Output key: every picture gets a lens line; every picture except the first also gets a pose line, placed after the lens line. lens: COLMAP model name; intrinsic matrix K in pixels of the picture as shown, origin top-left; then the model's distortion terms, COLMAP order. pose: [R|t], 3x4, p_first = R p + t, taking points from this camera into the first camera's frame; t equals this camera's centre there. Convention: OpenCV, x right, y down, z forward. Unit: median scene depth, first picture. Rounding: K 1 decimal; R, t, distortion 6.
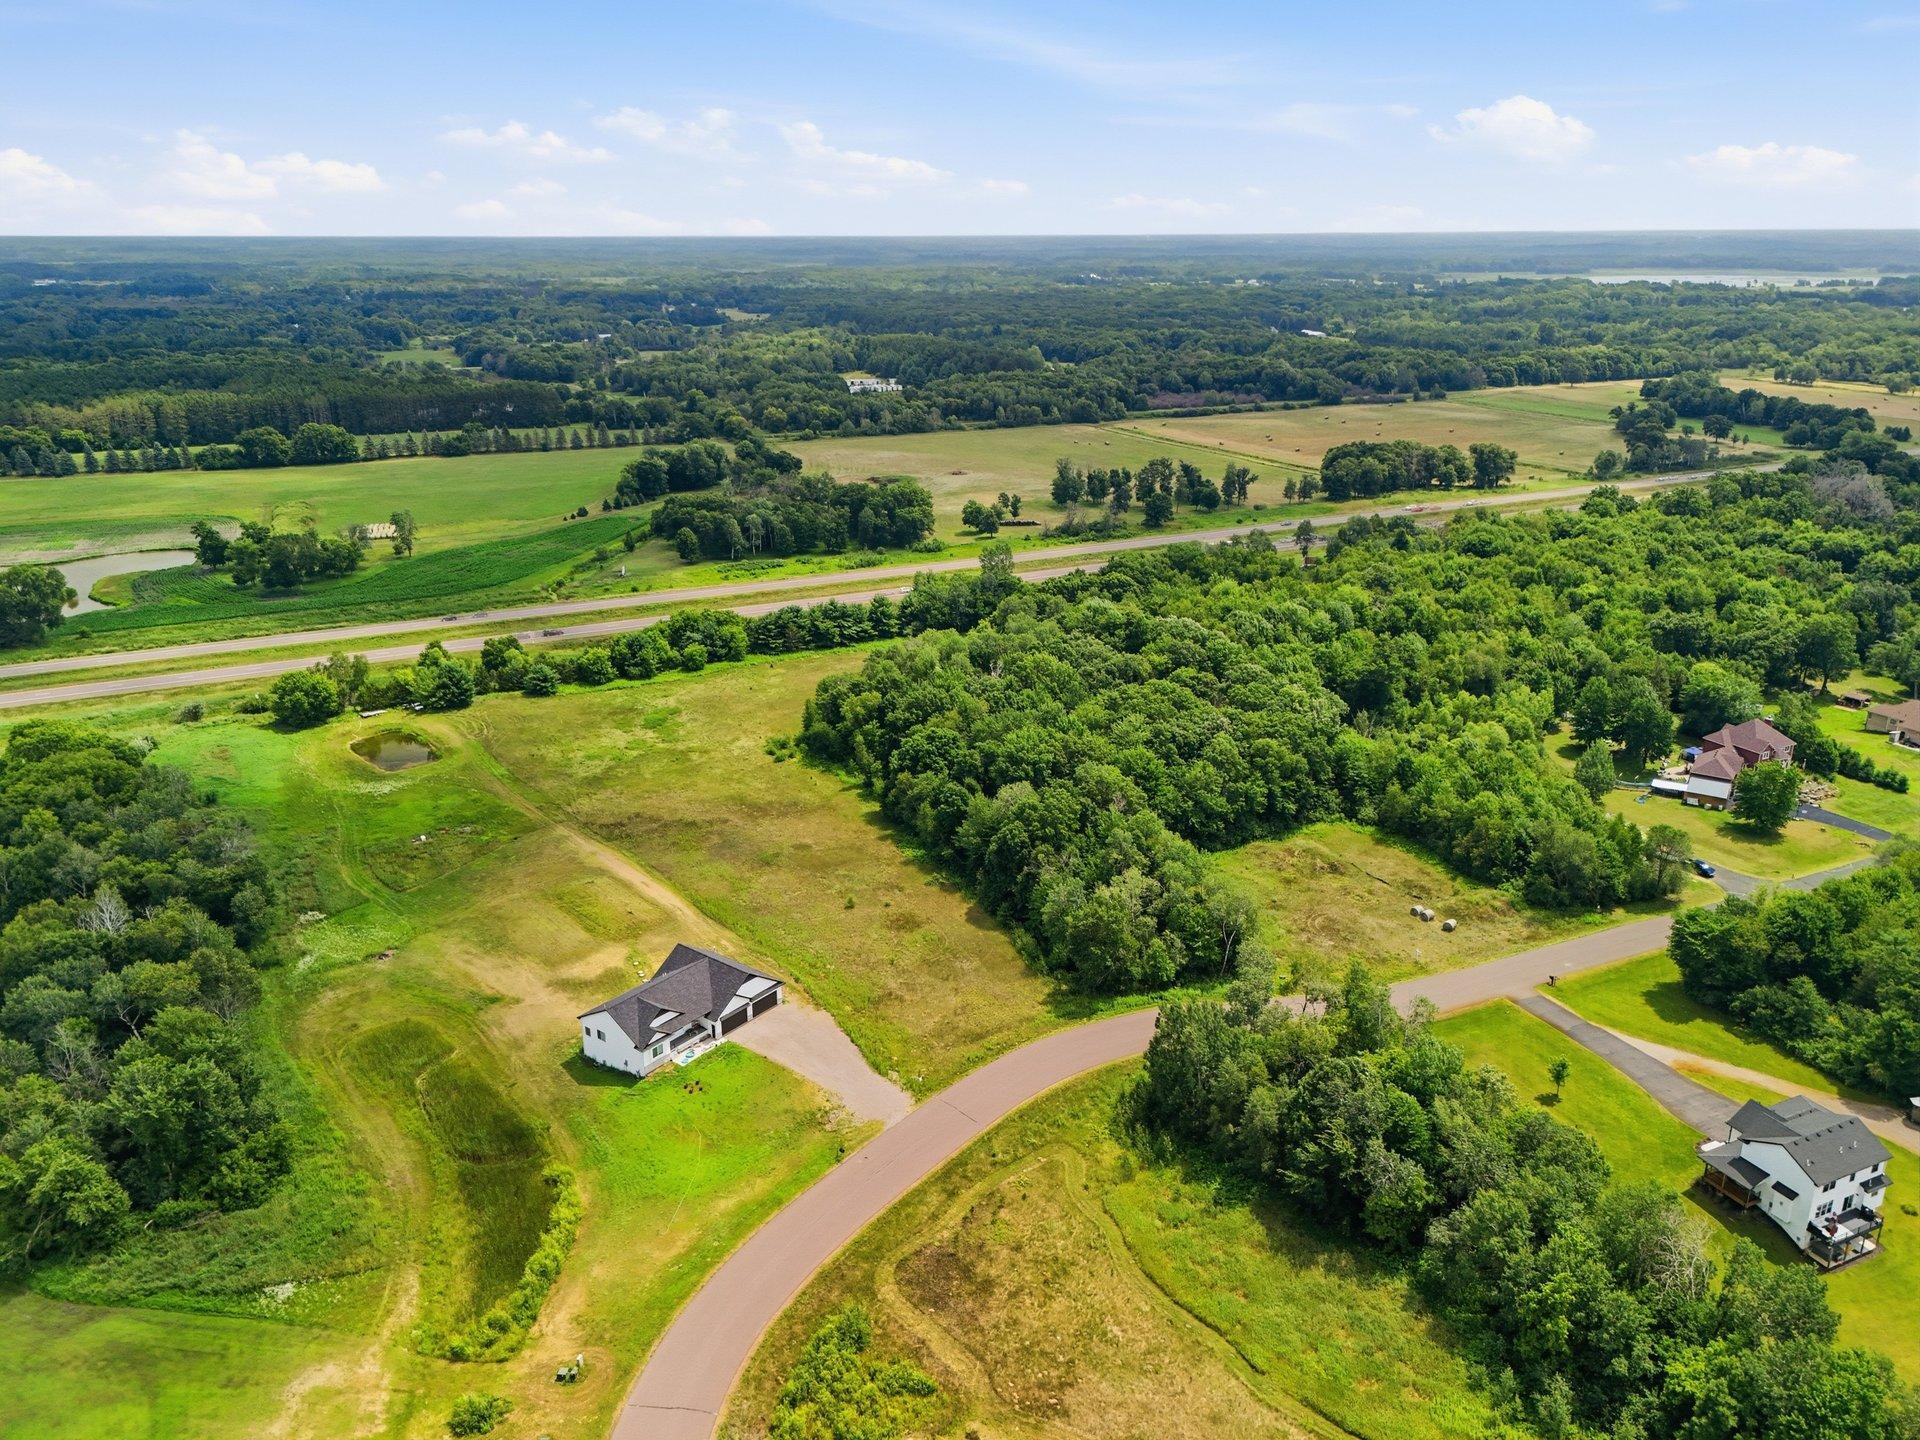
lens RADIAL K [[1400.4, 0, 961.5], [0, 1400.4, 720.7], [0, 0, 1]] dist [0.066960, -0.048145]
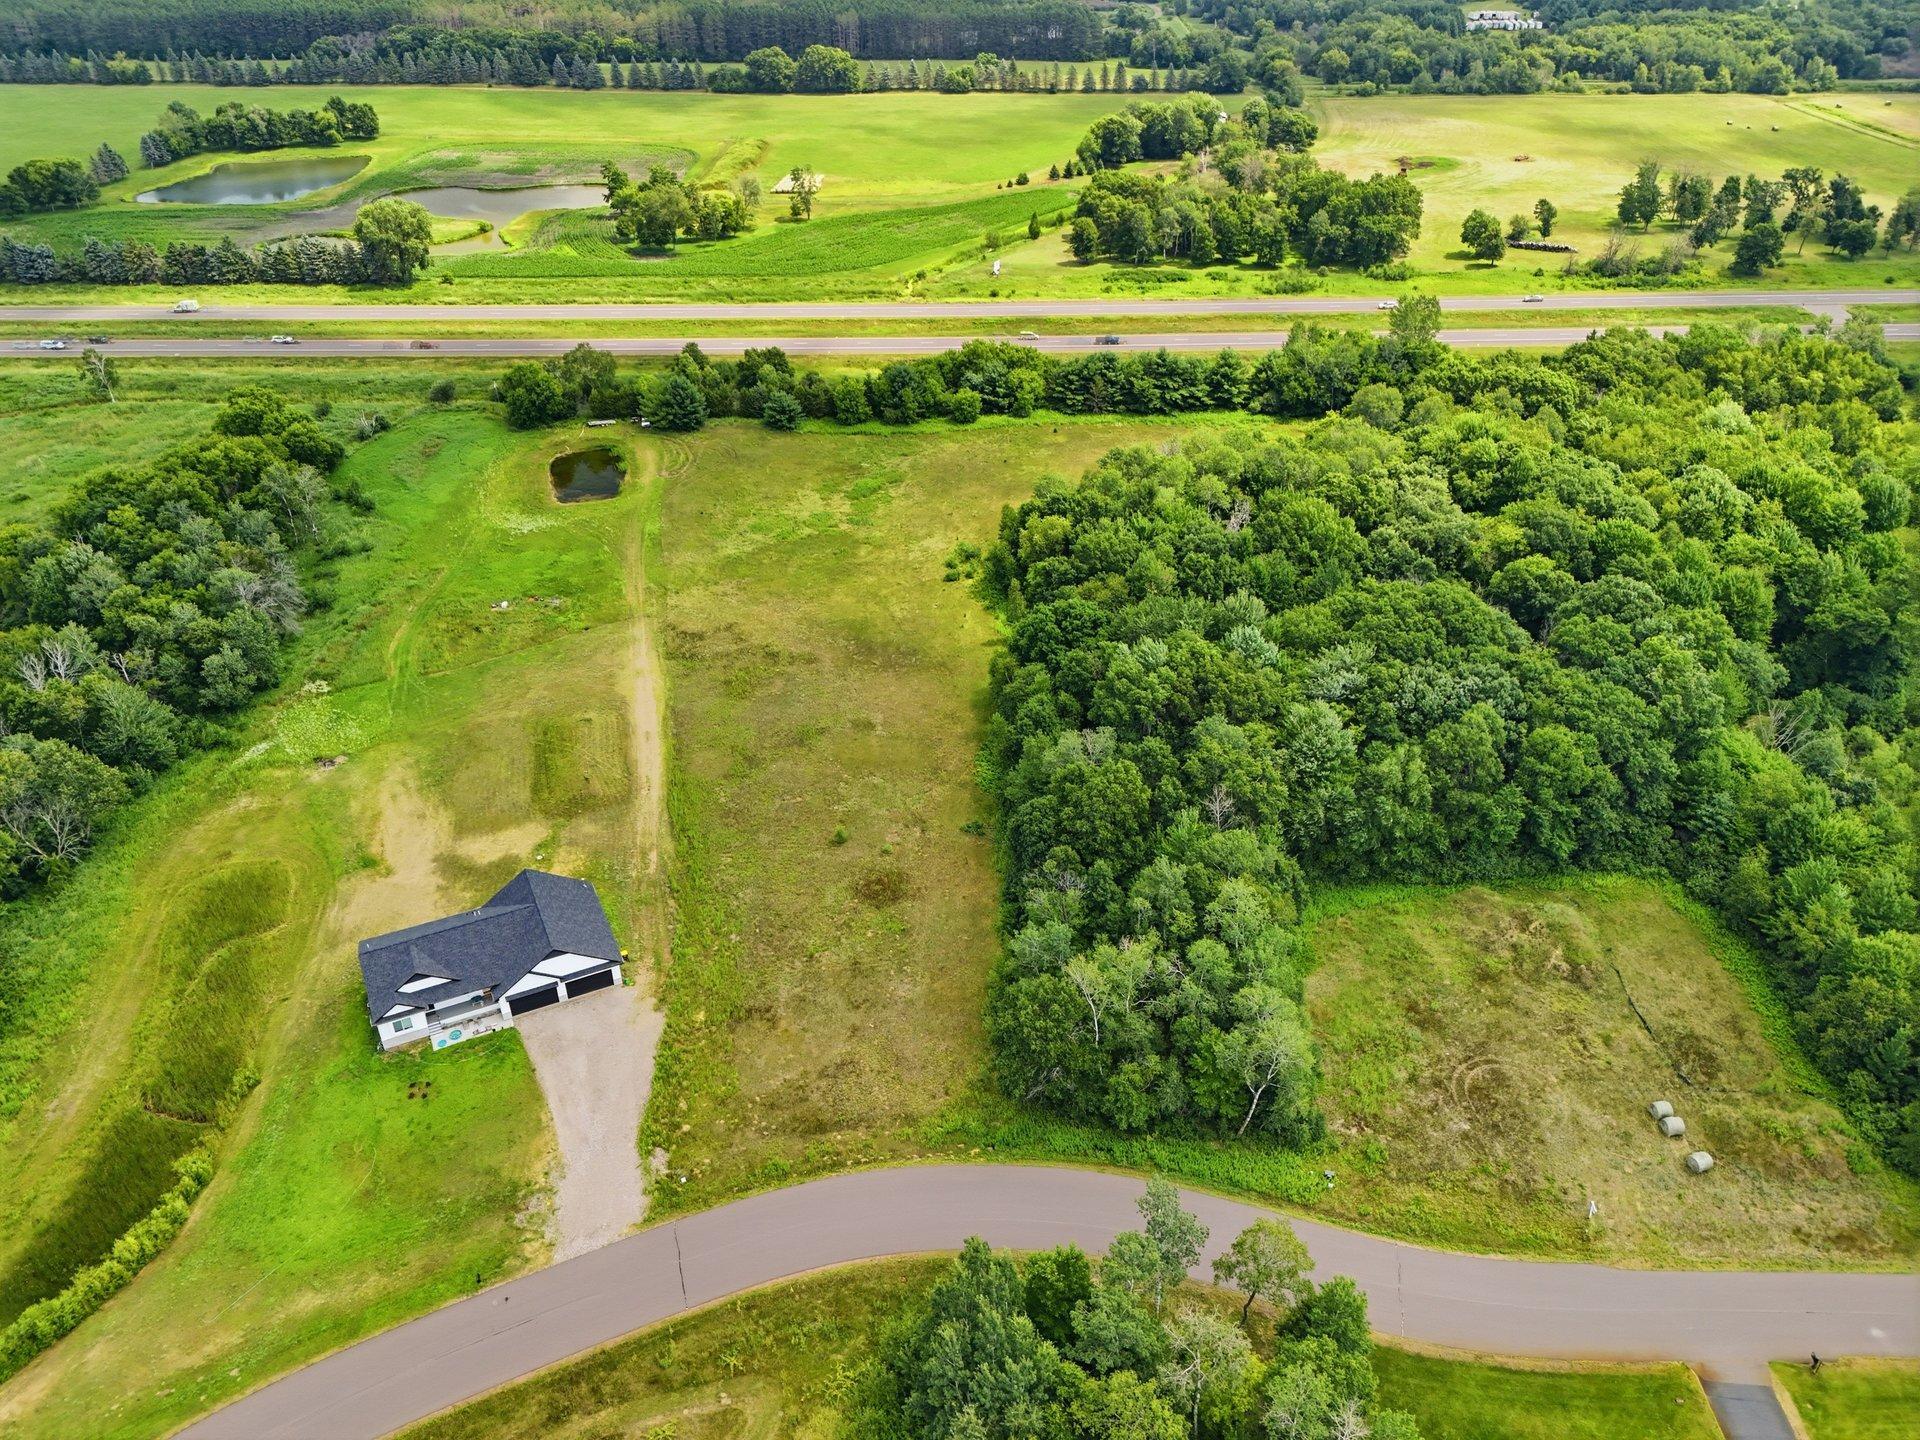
lens RADIAL K [[1400.4, 0, 963.3], [0, 1400.4, 722.4], [0, 0, 1]] dist [0.066960, -0.048145]
pose [[0.898419, 0.236618, -0.369940, 0.167164], [-0.142659, 0.953989, 0.263728, -0.092568], [0.415322, -0.184163, 0.890838, 0.262115]]
